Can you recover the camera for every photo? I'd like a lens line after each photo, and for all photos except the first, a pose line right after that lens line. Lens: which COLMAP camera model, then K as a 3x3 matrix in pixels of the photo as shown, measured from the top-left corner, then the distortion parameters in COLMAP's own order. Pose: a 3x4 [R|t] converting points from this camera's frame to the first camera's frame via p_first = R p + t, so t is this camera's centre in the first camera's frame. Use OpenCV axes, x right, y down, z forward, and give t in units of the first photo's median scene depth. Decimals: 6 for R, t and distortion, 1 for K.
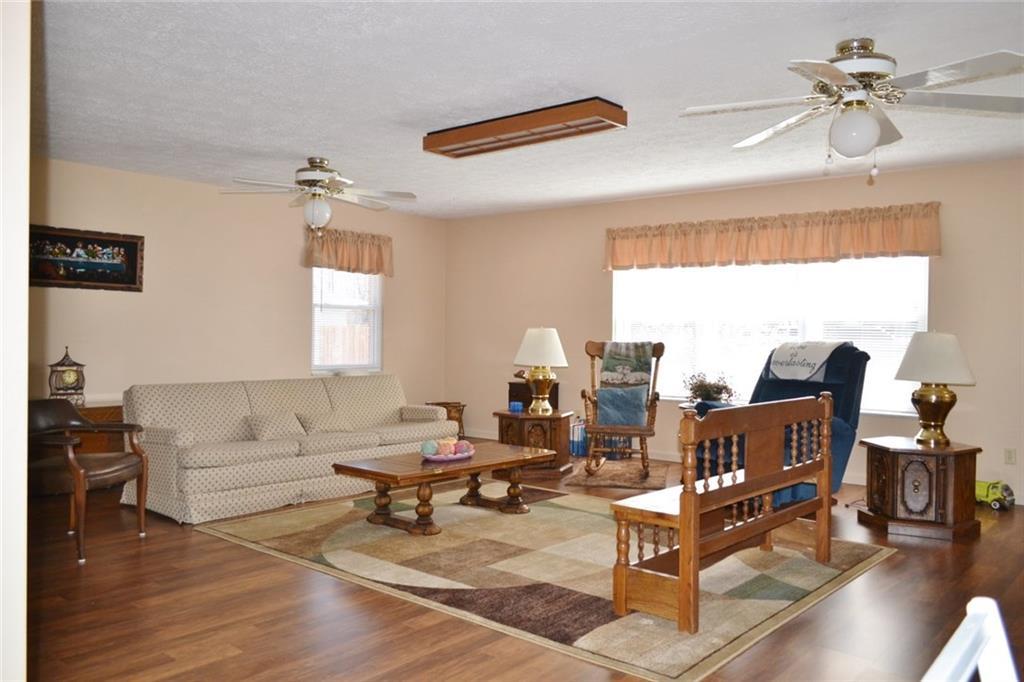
lens RADIAL K [[823.4, 0, 512.7], [0, 823.4, 340.3], [0, 0, 1]] dist [0.002176, -0.004112]
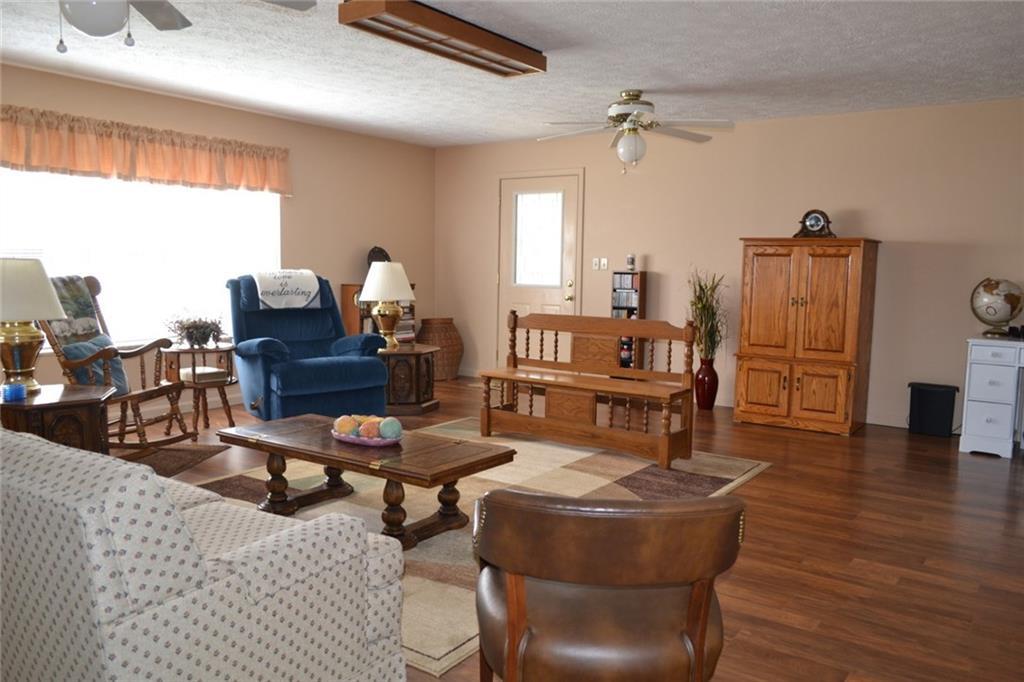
lens RADIAL K [[823.4, 0, 501.5], [0, 823.4, 345.0], [0, 0, 1]] dist [0.002176, -0.004112]
pose [[-0.103526, -0.117514, 0.987660, -1.194358], [-0.007164, 0.993058, 0.117406, -0.050333], [-0.994601, 0.005079, -0.103649, 1.380977]]
